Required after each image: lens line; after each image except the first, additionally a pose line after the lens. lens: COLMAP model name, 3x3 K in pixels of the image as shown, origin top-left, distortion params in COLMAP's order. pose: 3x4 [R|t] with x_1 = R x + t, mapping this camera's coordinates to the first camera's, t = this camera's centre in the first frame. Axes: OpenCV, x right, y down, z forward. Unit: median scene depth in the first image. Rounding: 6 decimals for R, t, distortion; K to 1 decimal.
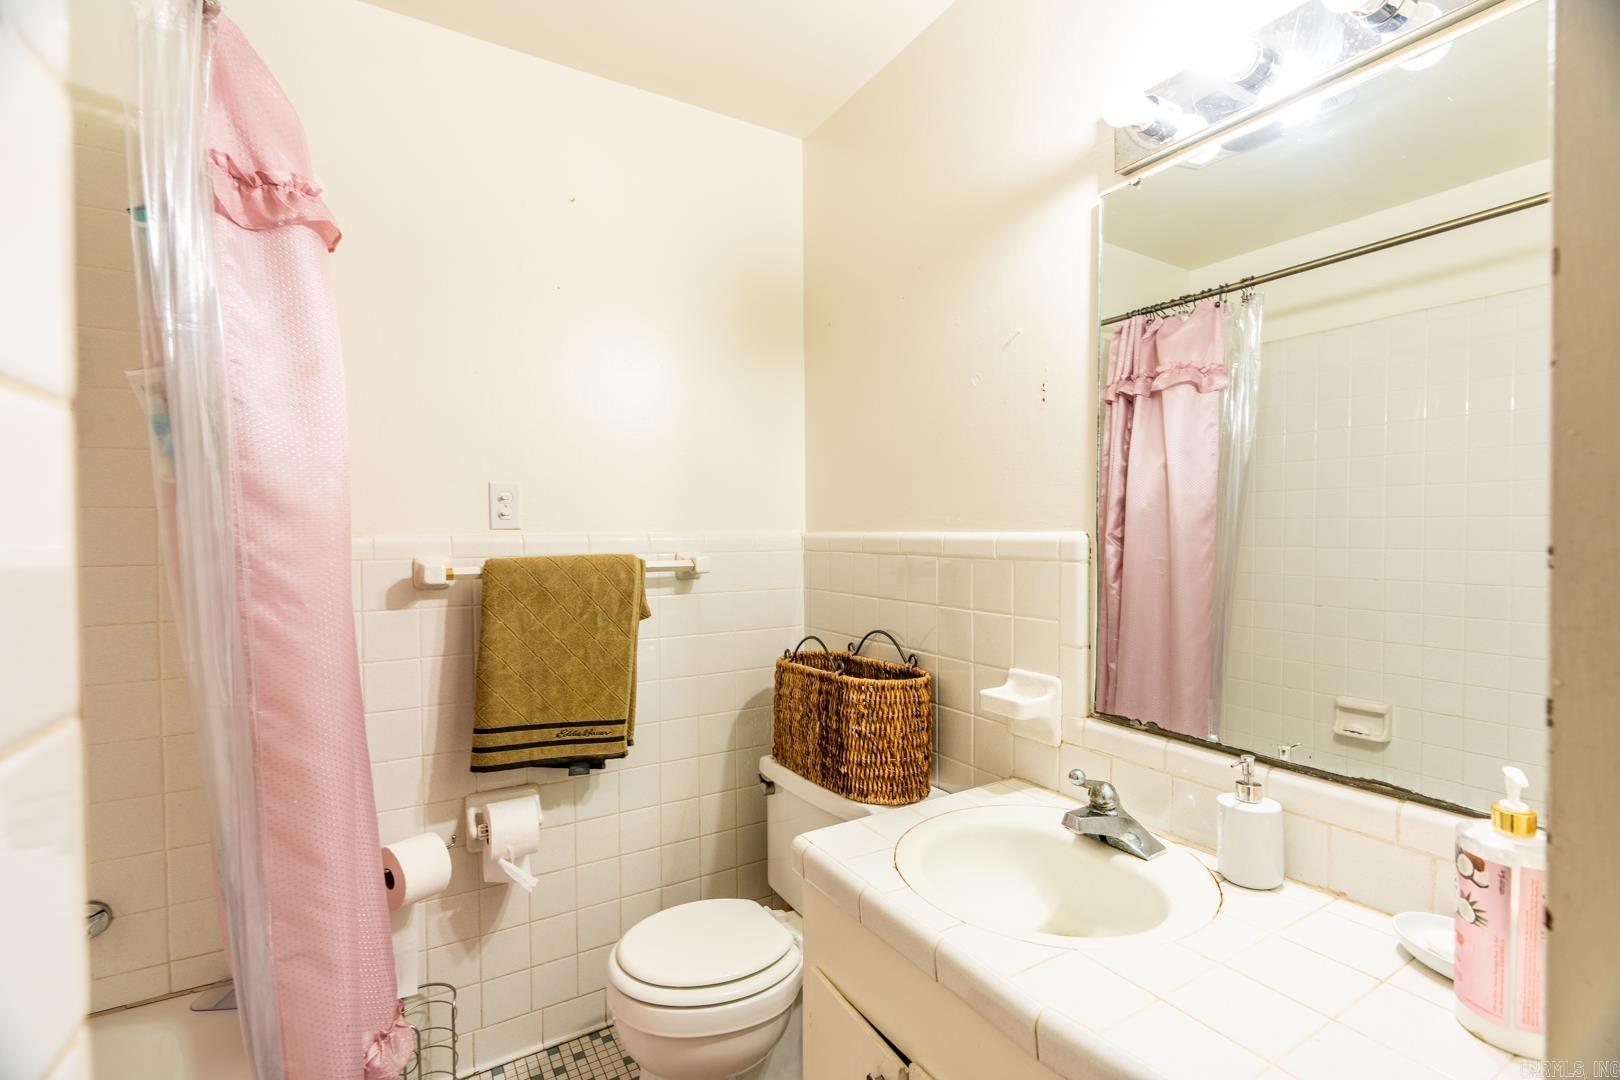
lens RADIAL K [[728.8, 0, 808.2], [0, 728.8, 530.2], [0, 0, 1]] dist [-0.012012, 0.004240]
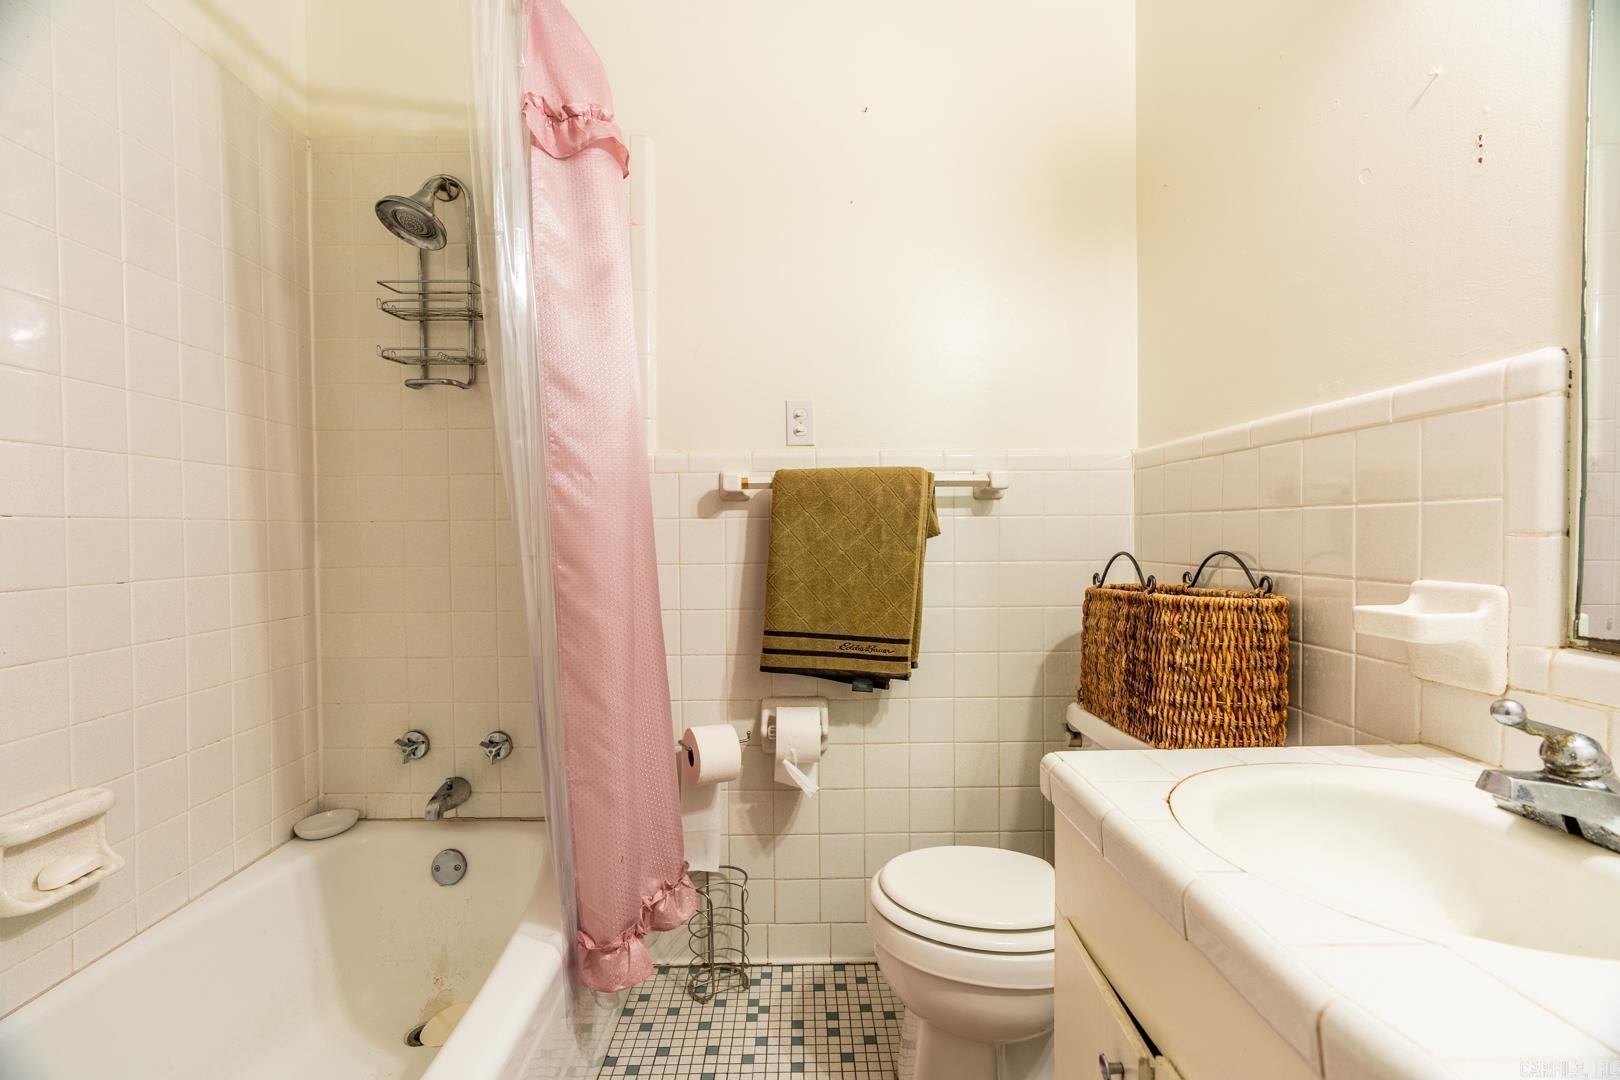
lens RADIAL K [[728.8, 0, 807.4], [0, 728.8, 540.7], [0, 0, 1]] dist [-0.012012, 0.004240]
pose [[0.862422, 0.004320, -0.506172, 0.122168], [-0.001733, 0.999983, 0.005581, 0.138883], [0.506187, -0.003936, 0.862415, 0.132452]]
